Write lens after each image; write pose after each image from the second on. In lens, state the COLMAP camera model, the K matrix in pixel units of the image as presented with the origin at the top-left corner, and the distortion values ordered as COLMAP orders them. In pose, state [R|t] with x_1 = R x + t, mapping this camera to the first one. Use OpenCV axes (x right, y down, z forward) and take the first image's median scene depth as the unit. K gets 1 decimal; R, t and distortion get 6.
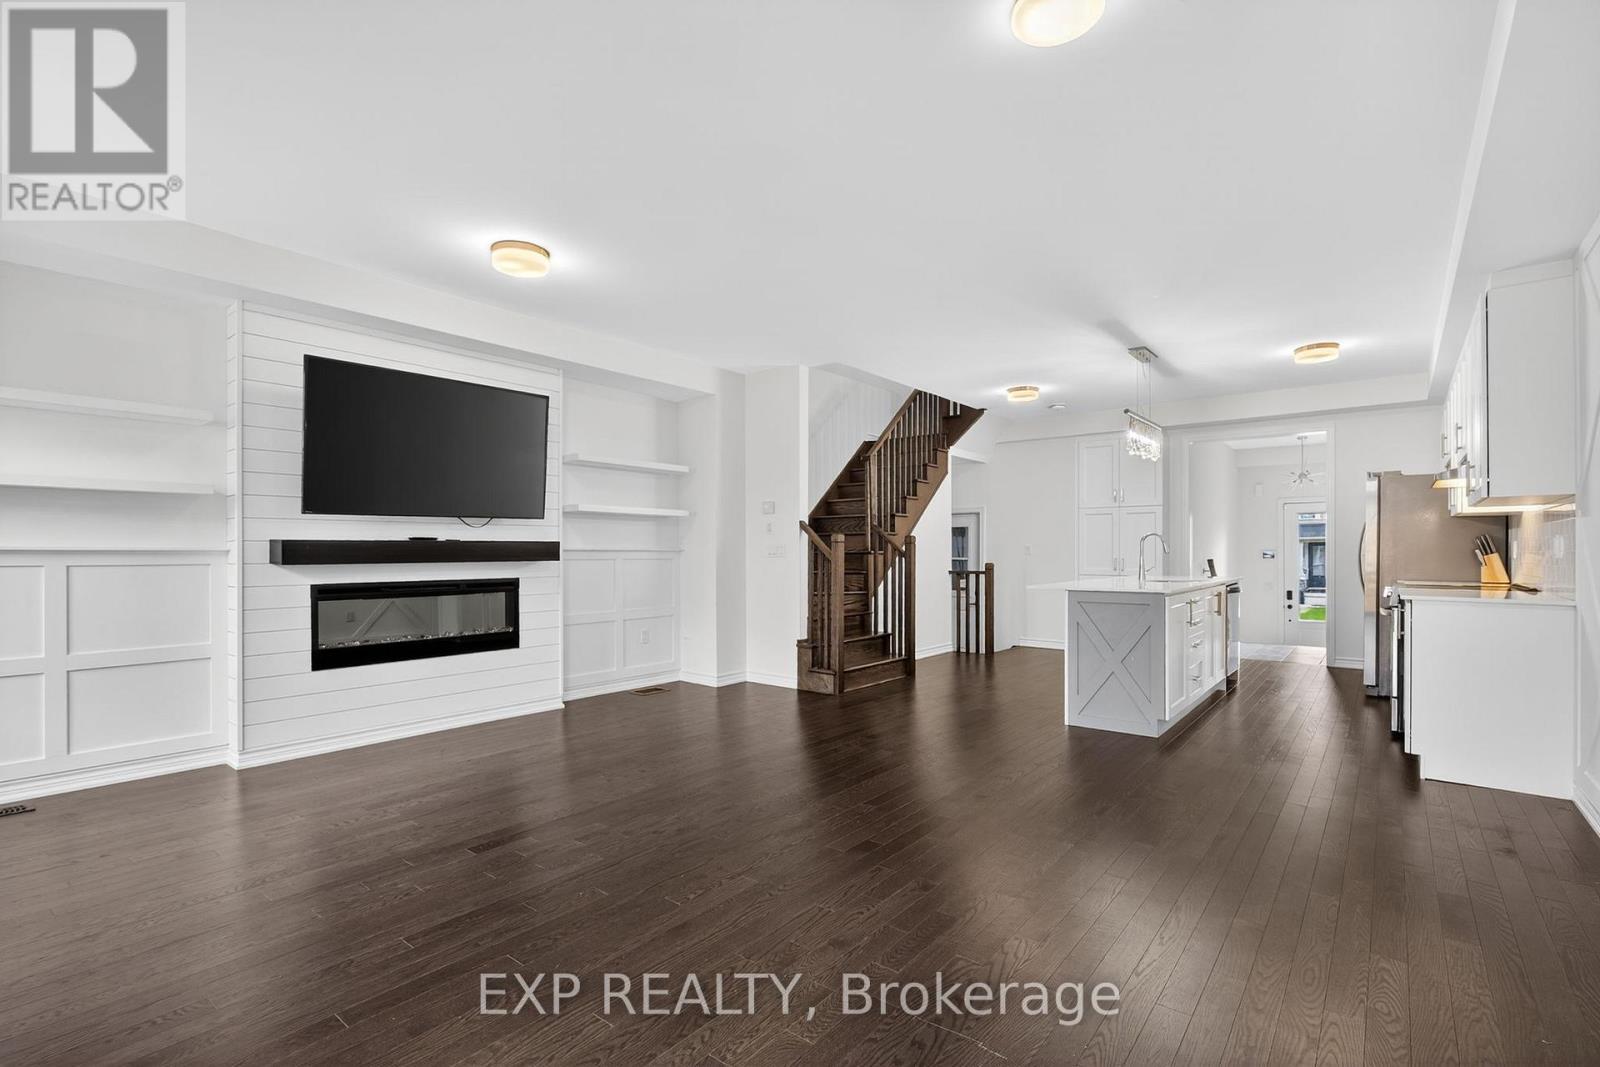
lens RADIAL K [[728.4, 0, 813.1], [0, 728.4, 550.2], [0, 0, 1]] dist [0.000568, 0.000513]
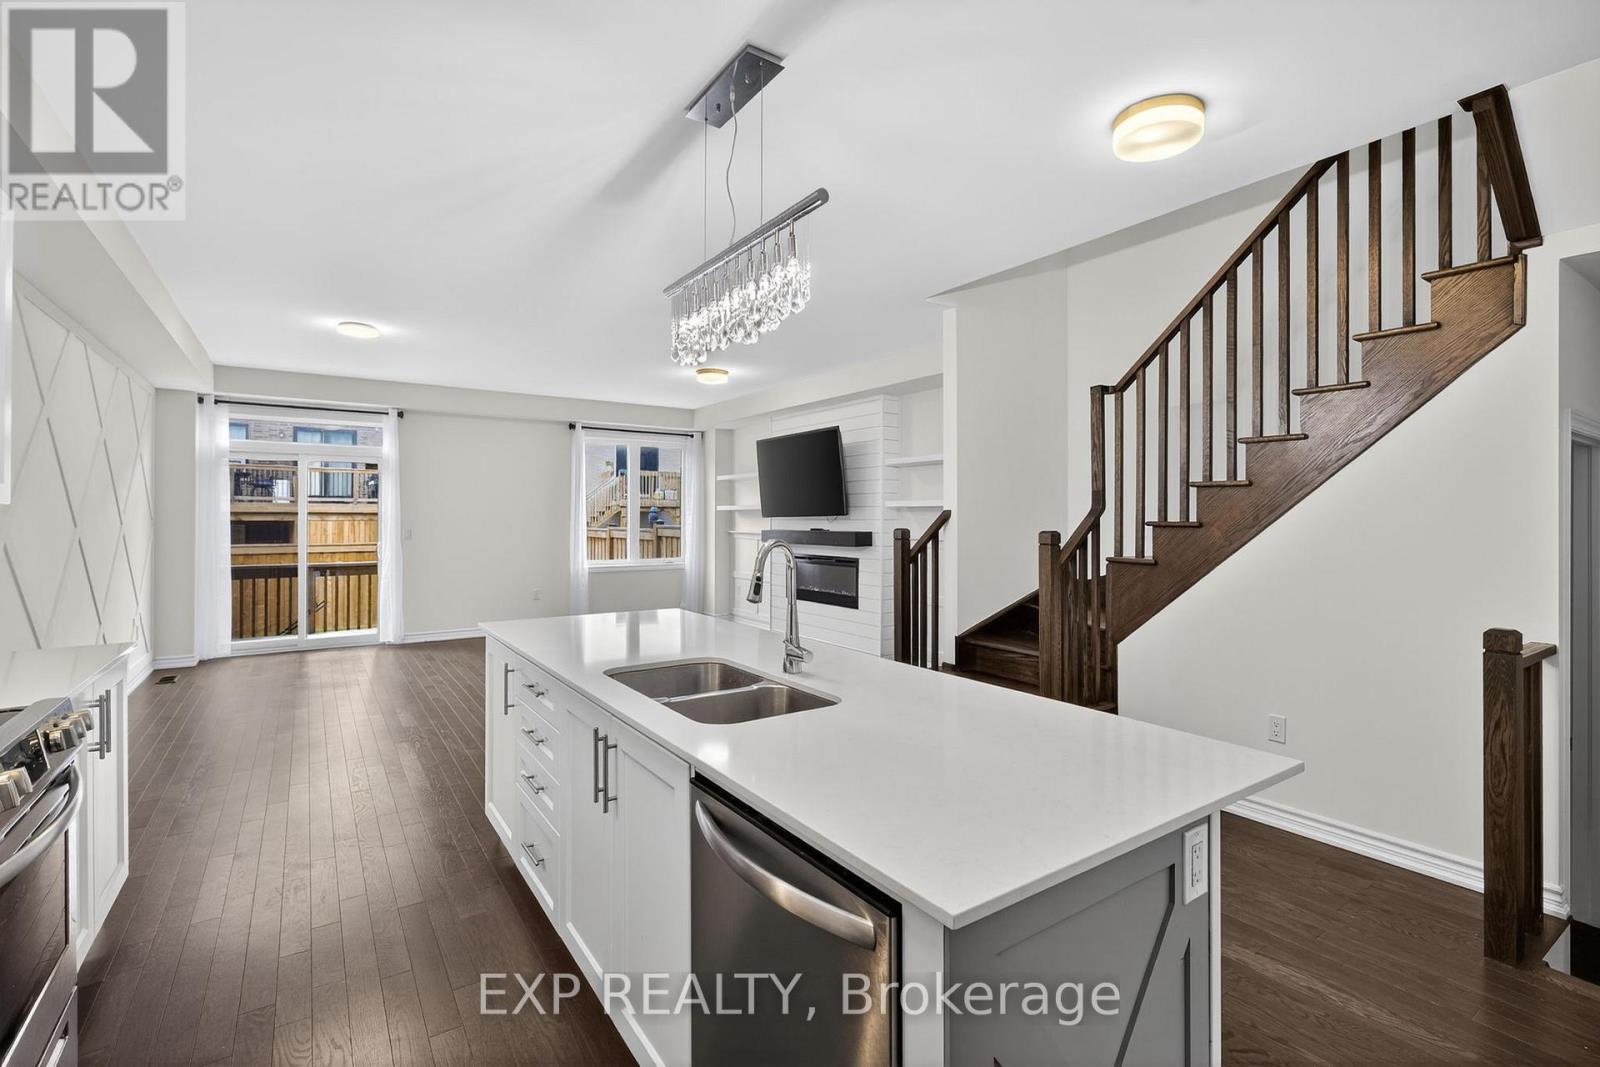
lens RADIAL K [[726.2, 0, 809.6], [0, 726.2, 513.7], [0, 0, 1]] dist [0.000324, -0.000166]
pose [[-0.287991, -0.001619, -0.957632, 0.784894], [0.001756, 0.999996, -0.002218, -0.035962], [0.957632, -0.002321, -0.287987, 1.109026]]
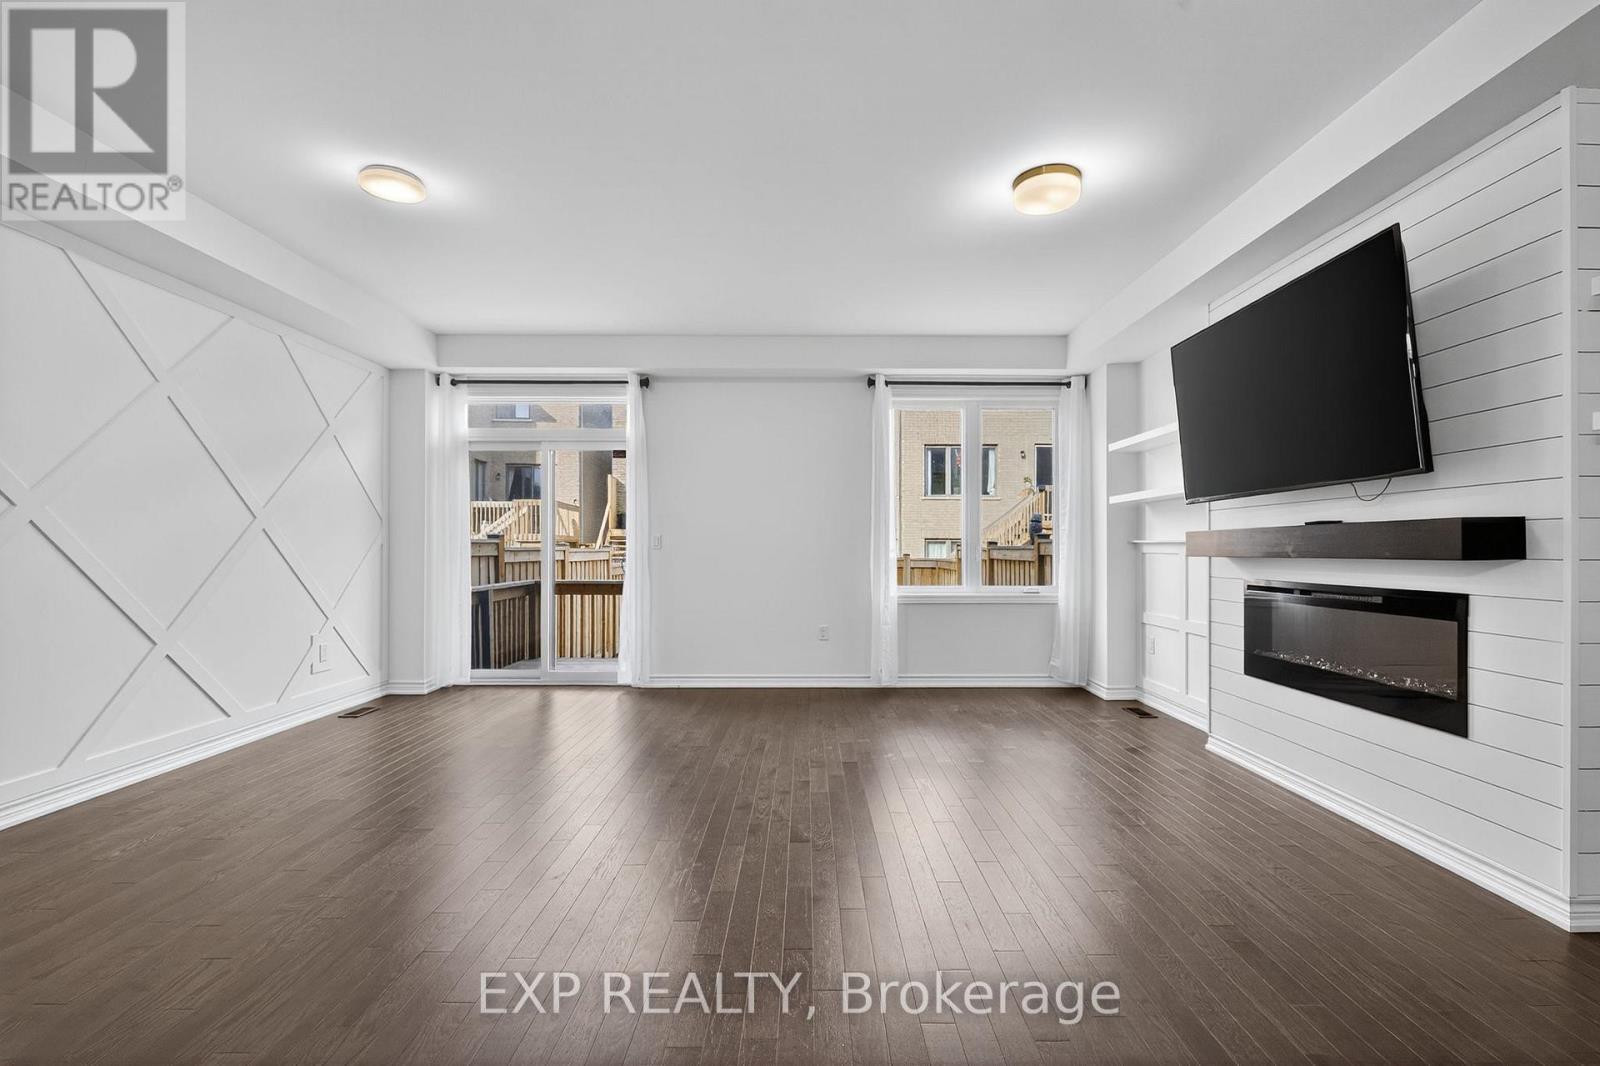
lens RADIAL K [[728.4, 0, 813.1], [0, 728.4, 549.7], [0, 0, 1]] dist [0.000568, 0.000513]
pose [[-0.775567, 0.003970, -0.631252, 0.207533], [0.003303, 0.999992, 0.002231, 0.004830], [0.631256, -0.000354, -0.775574, 0.937962]]
